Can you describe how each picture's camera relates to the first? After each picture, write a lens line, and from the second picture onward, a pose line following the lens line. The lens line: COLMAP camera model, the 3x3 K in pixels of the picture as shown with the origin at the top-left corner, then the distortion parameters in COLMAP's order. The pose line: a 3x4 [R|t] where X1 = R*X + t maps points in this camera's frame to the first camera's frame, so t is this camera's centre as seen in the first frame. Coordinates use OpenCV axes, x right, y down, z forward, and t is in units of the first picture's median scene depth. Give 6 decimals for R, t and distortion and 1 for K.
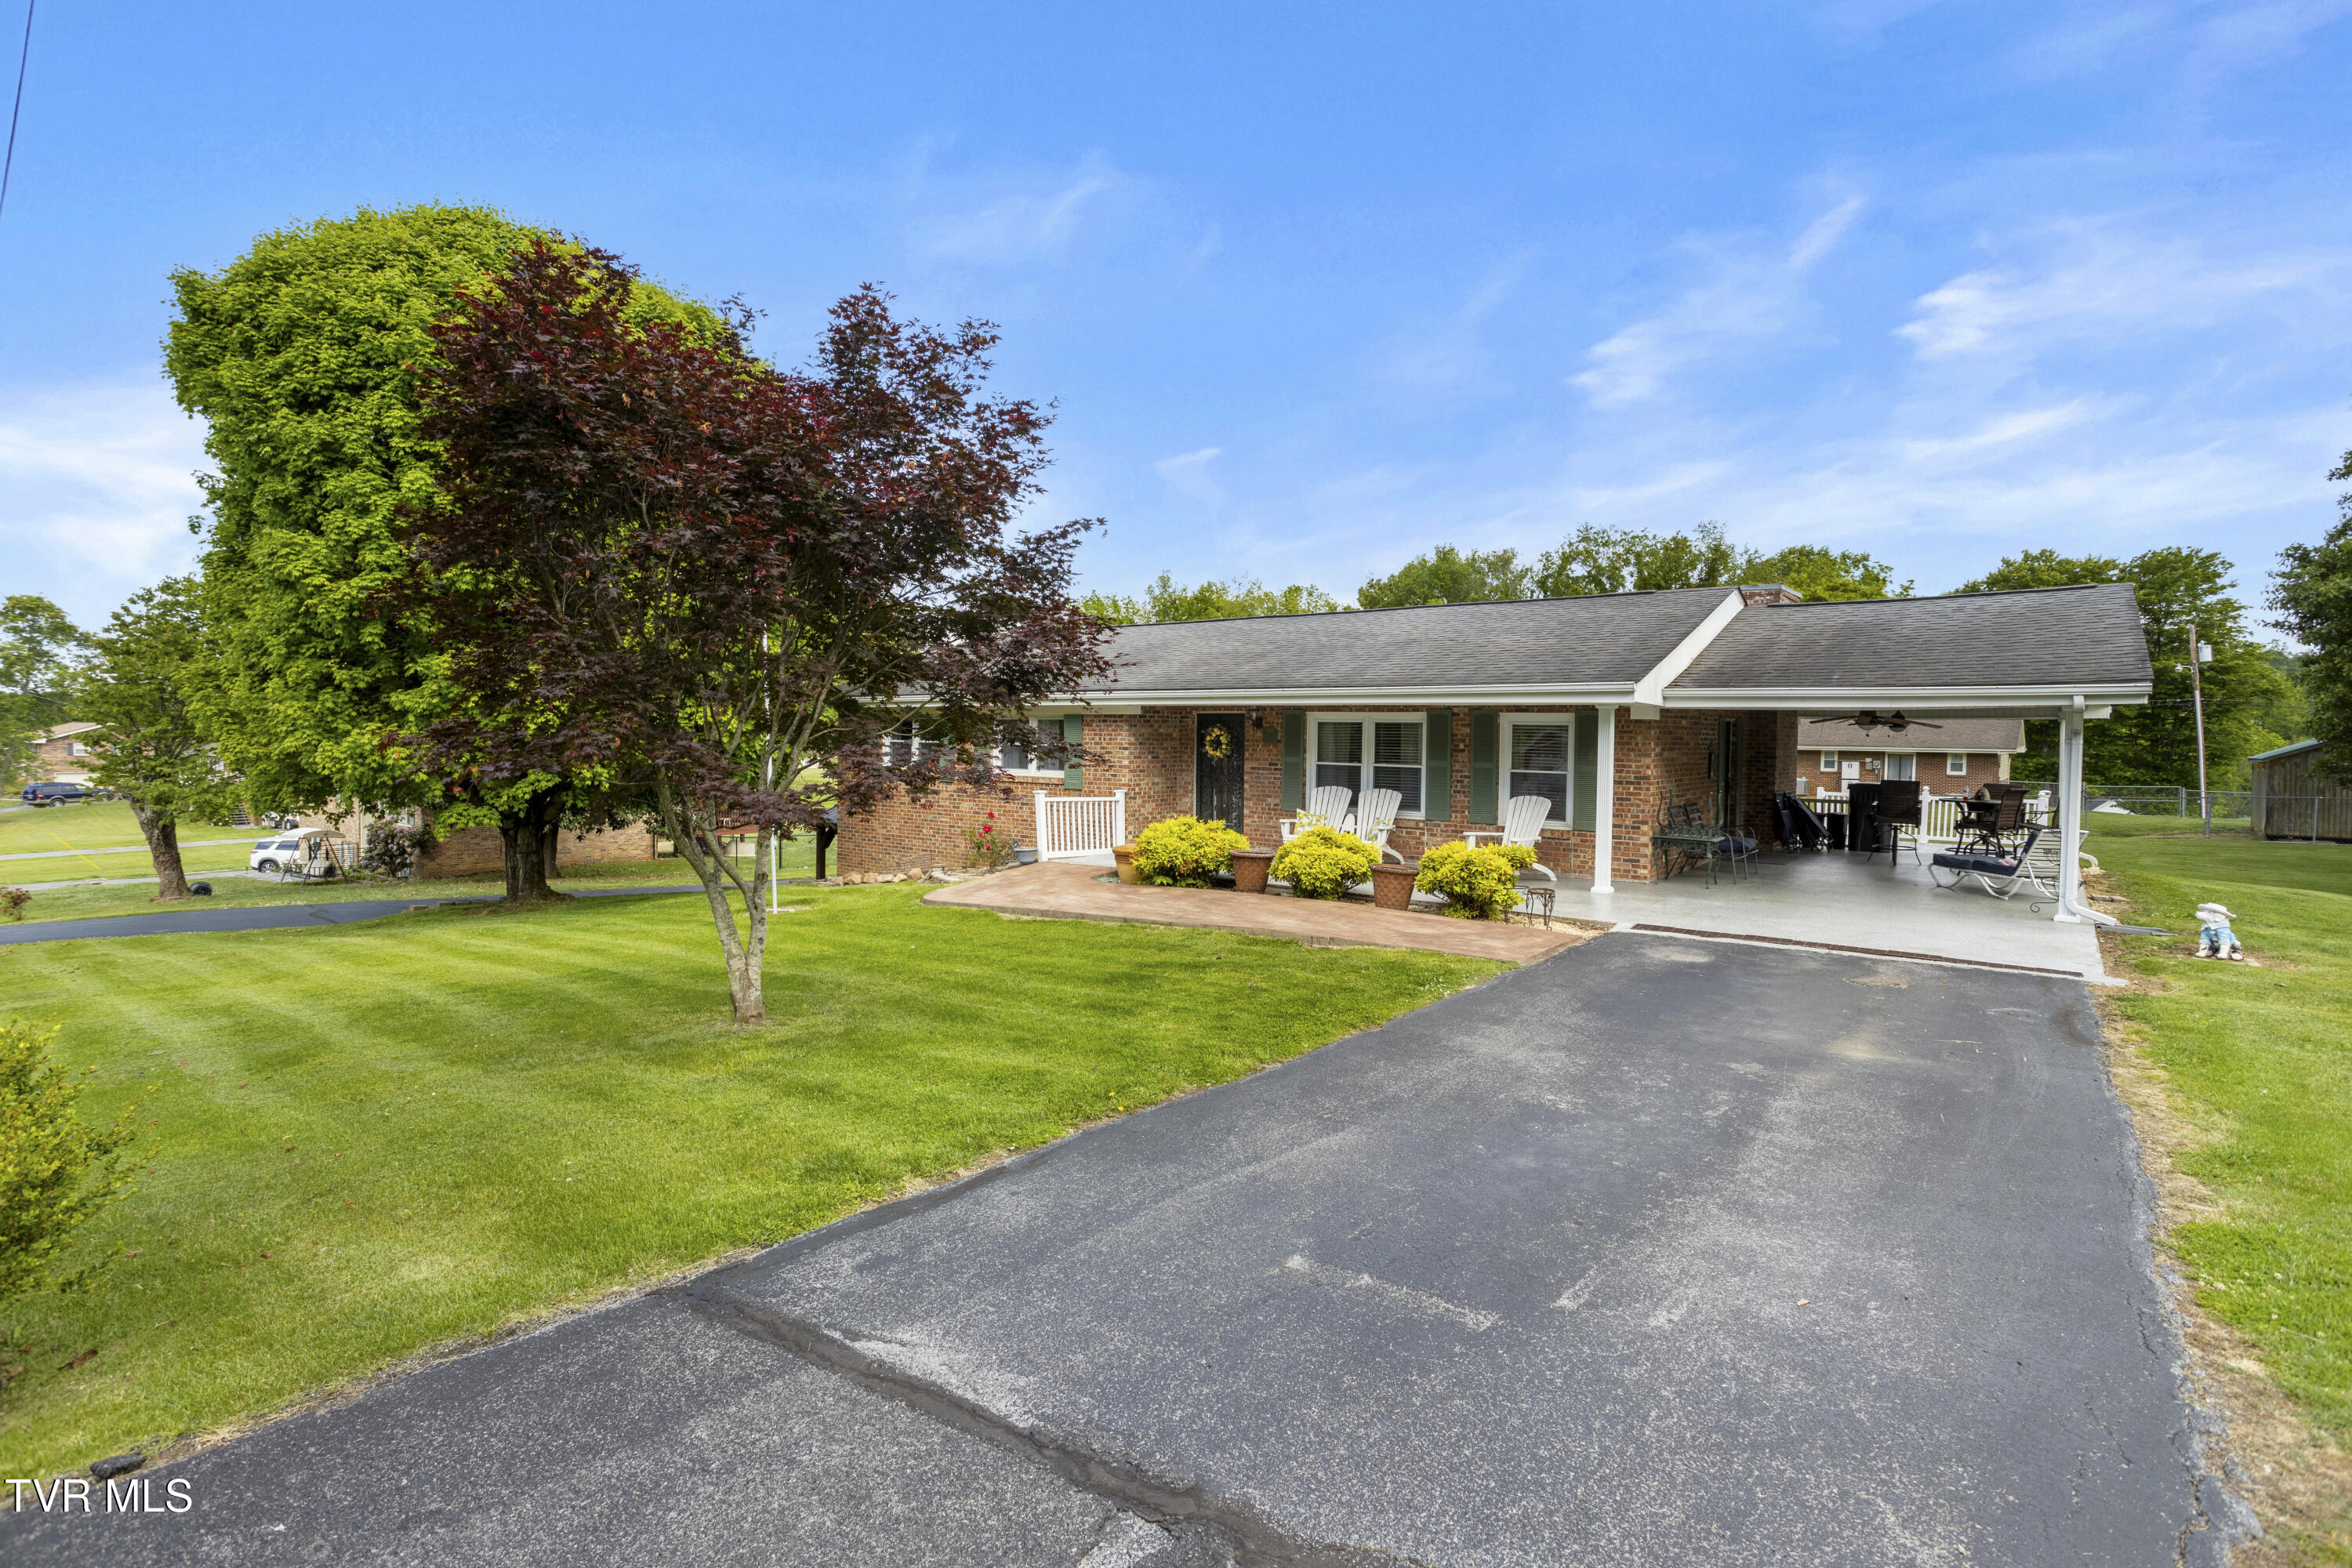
lens RADIAL K [[1146.6, 0, 1168.3], [0, 1146.6, 755.8], [0, 0, 1]] dist [-0.036377, 0.029735]
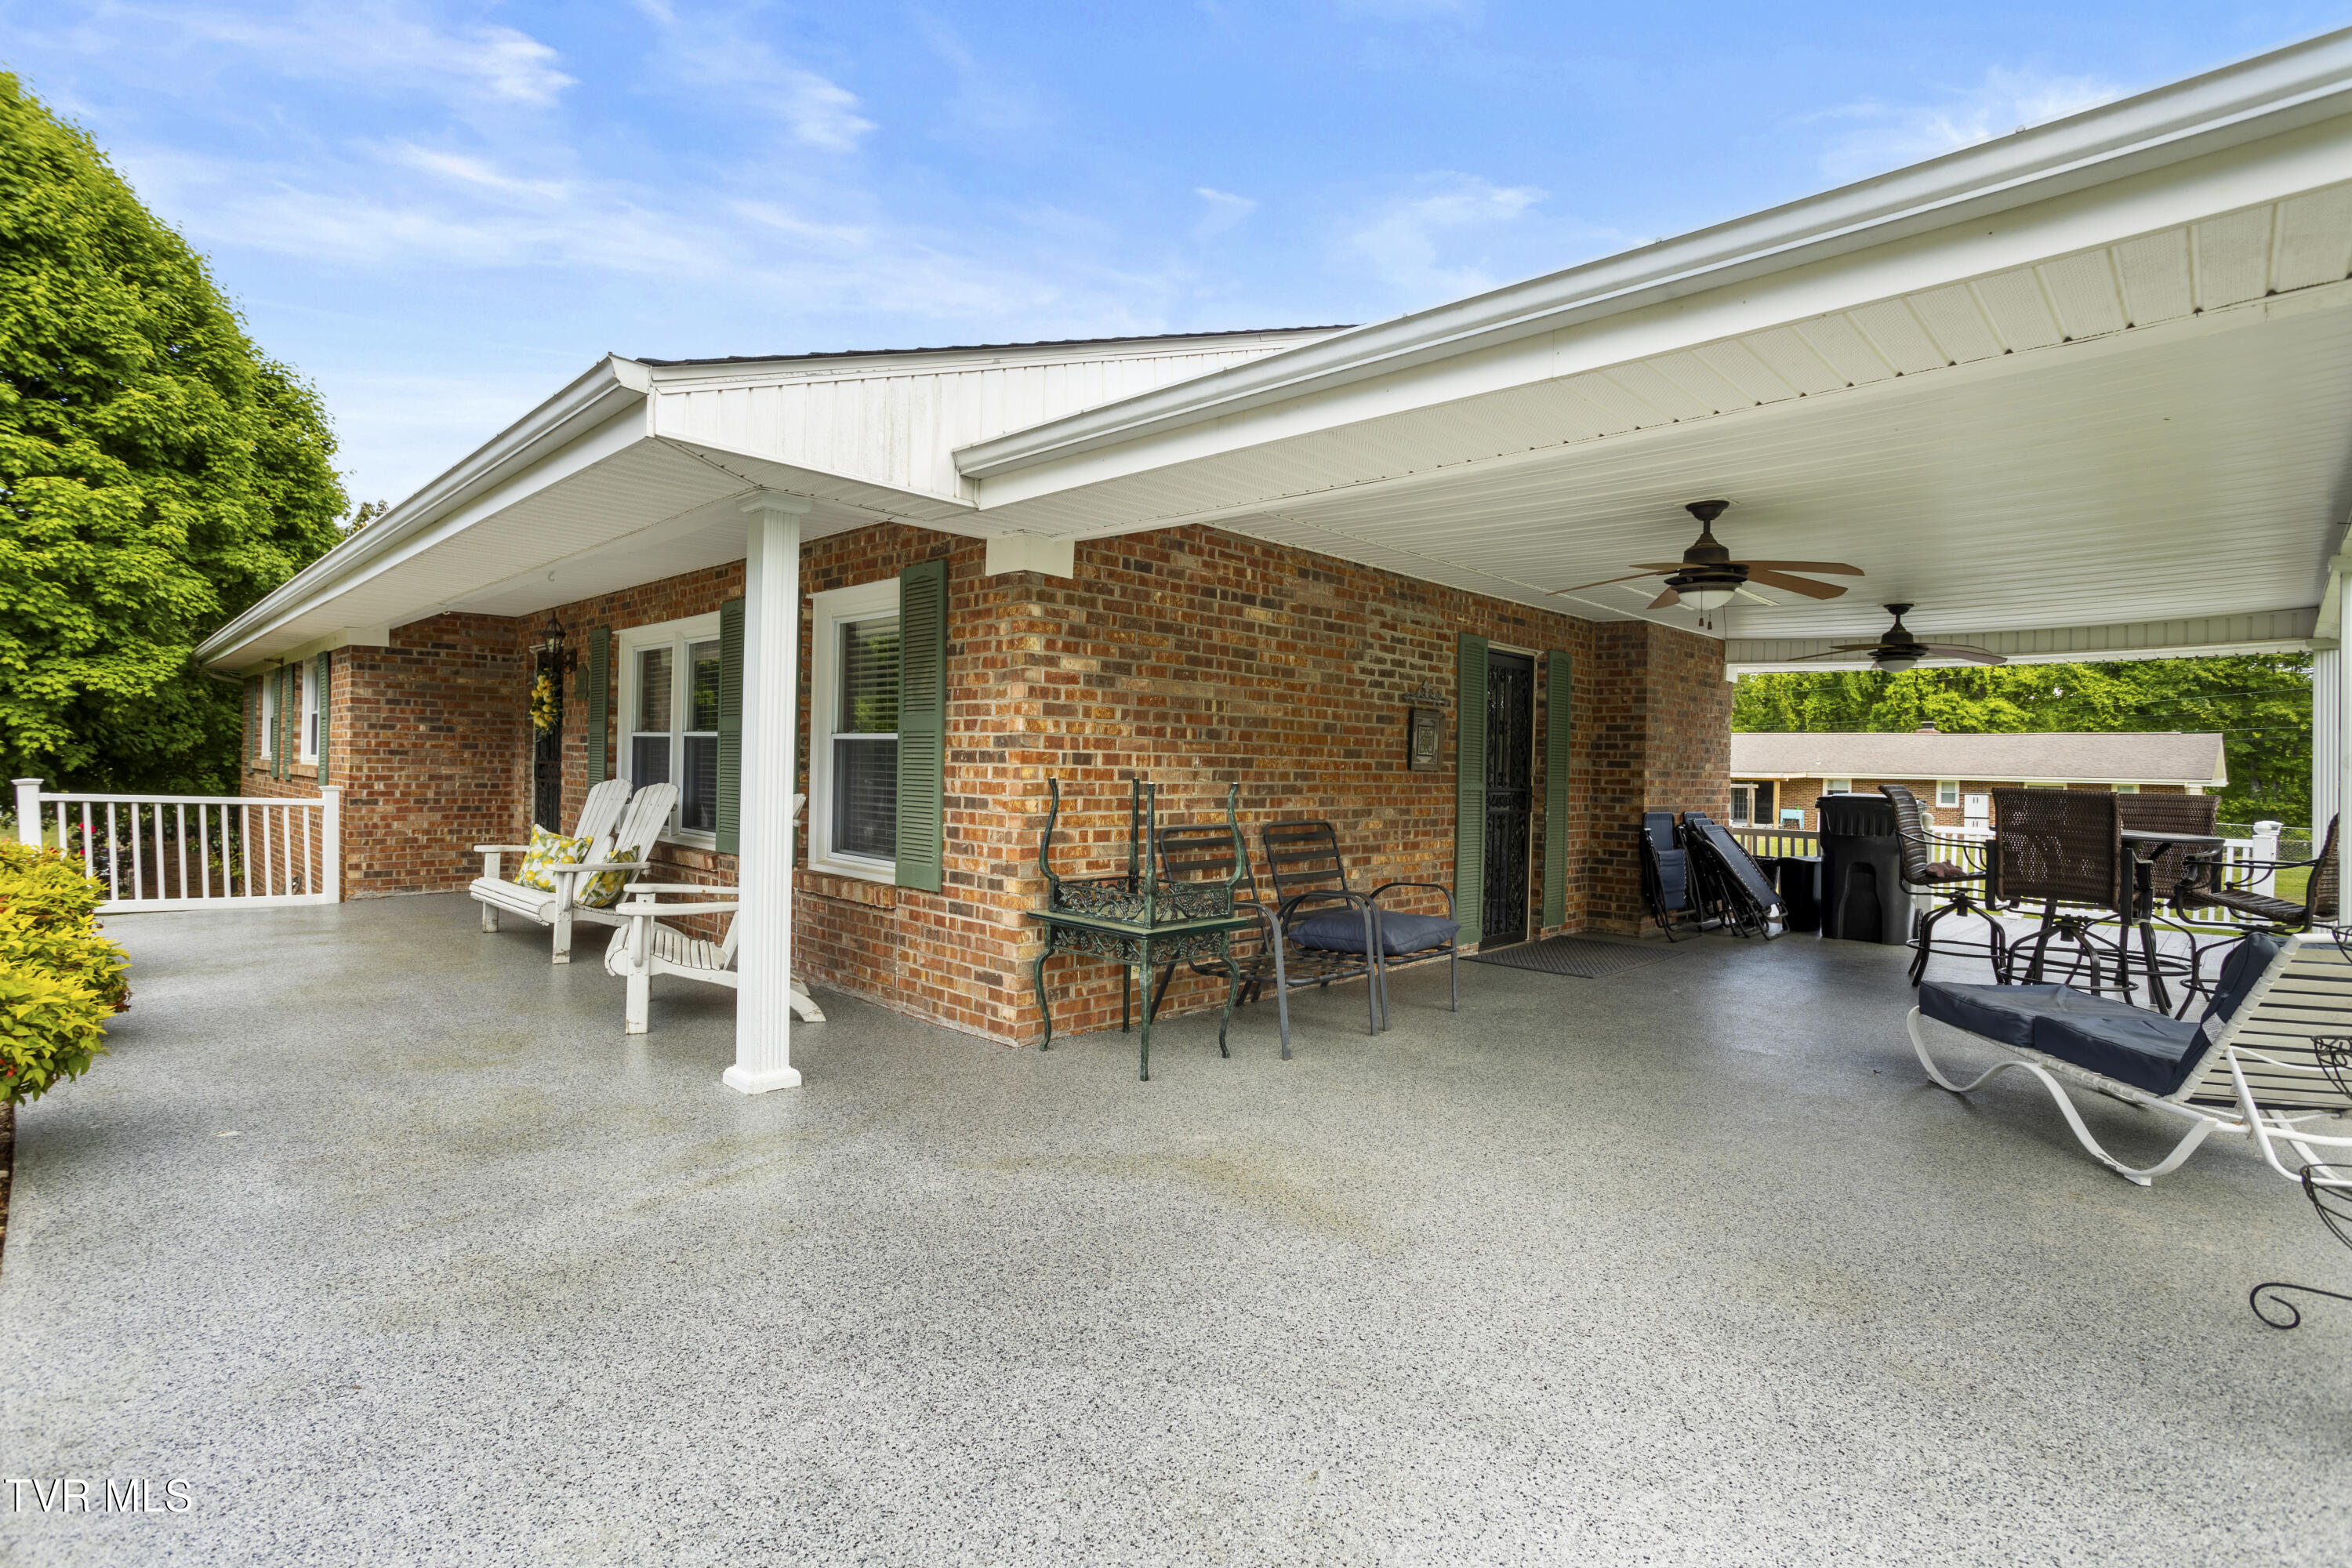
lens RADIAL K [[1132.0, 0, 1159.8], [0, 1132.0, 790.9], [0, 0, 1]] dist [-0.001637, -0.000004]
pose [[0.993986, 0.013530, -0.108669, 0.406547], [-0.013415, 0.999908, 0.001790, 0.026734], [0.108684, -0.000321, 0.994076, 0.537453]]
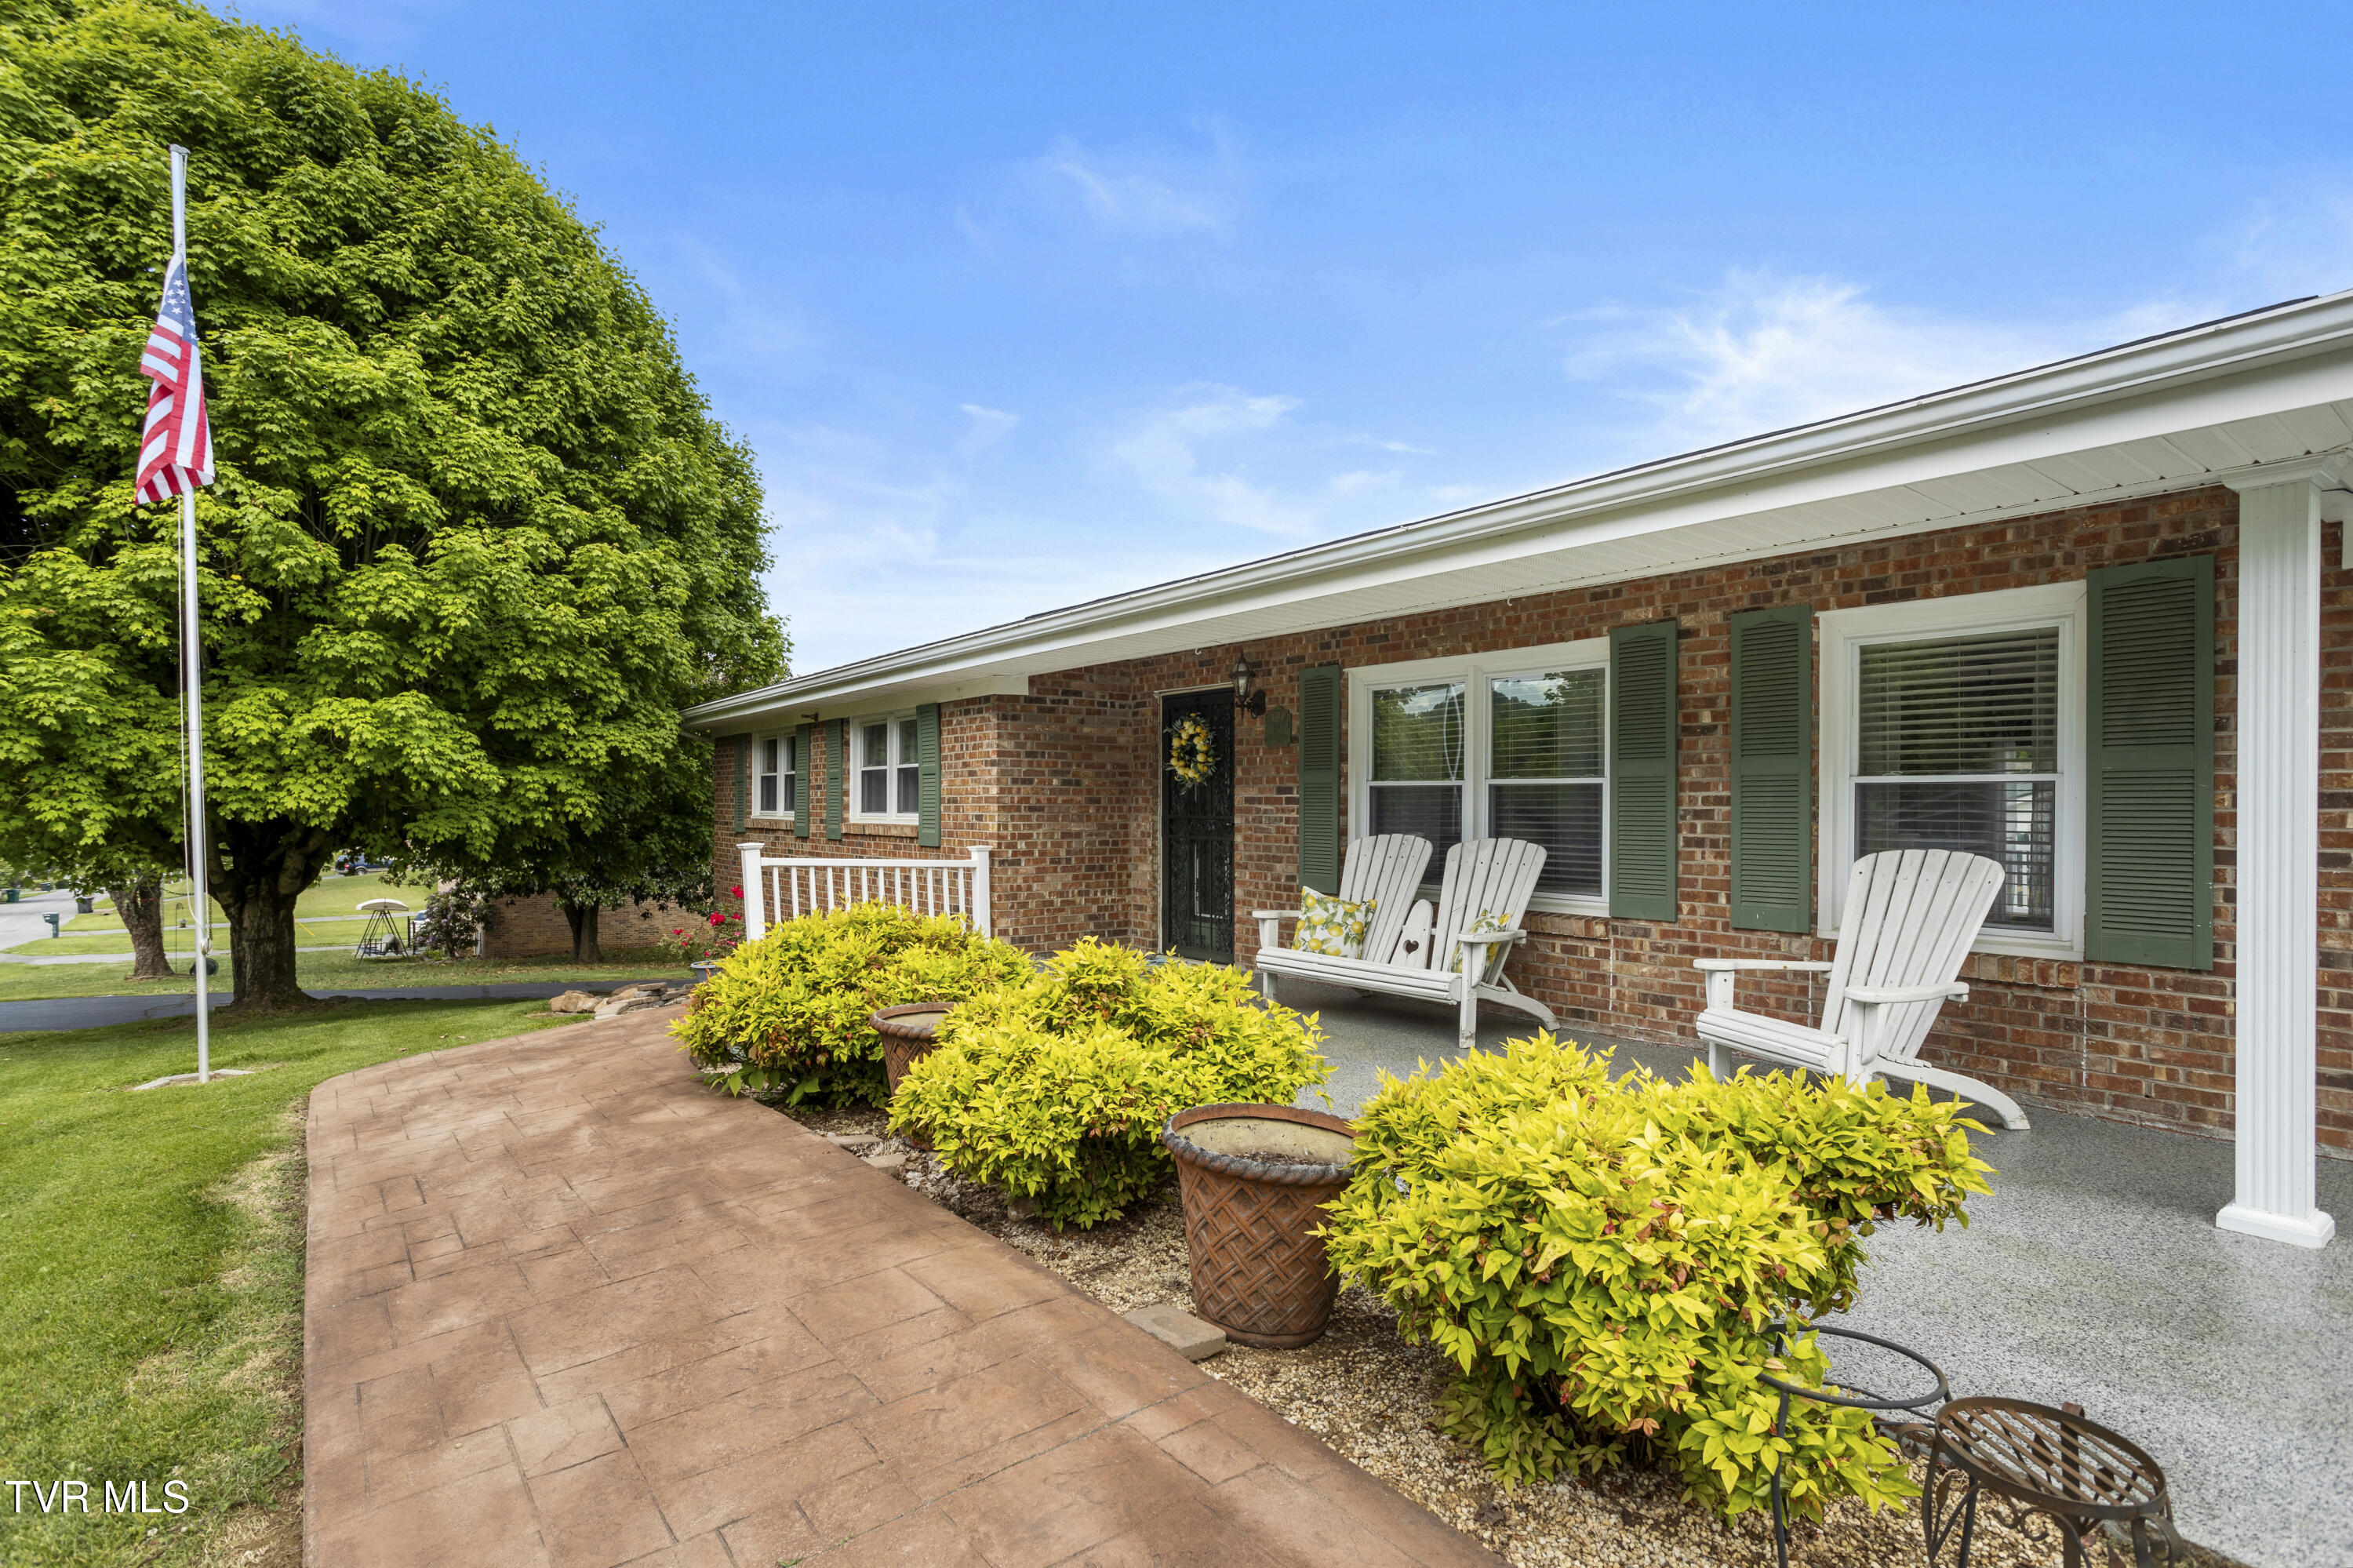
lens RADIAL K [[1195.9, 0, 1135.5], [0, 1195.9, 834.0], [0, 0, 1]] dist [-0.041733, 0.000140]
pose [[0.965070, -0.003766, -0.261965, 0.162448], [0.004415, 0.999988, 0.001891, 0.024524], [0.261955, -0.002981, 0.965075, 0.533202]]
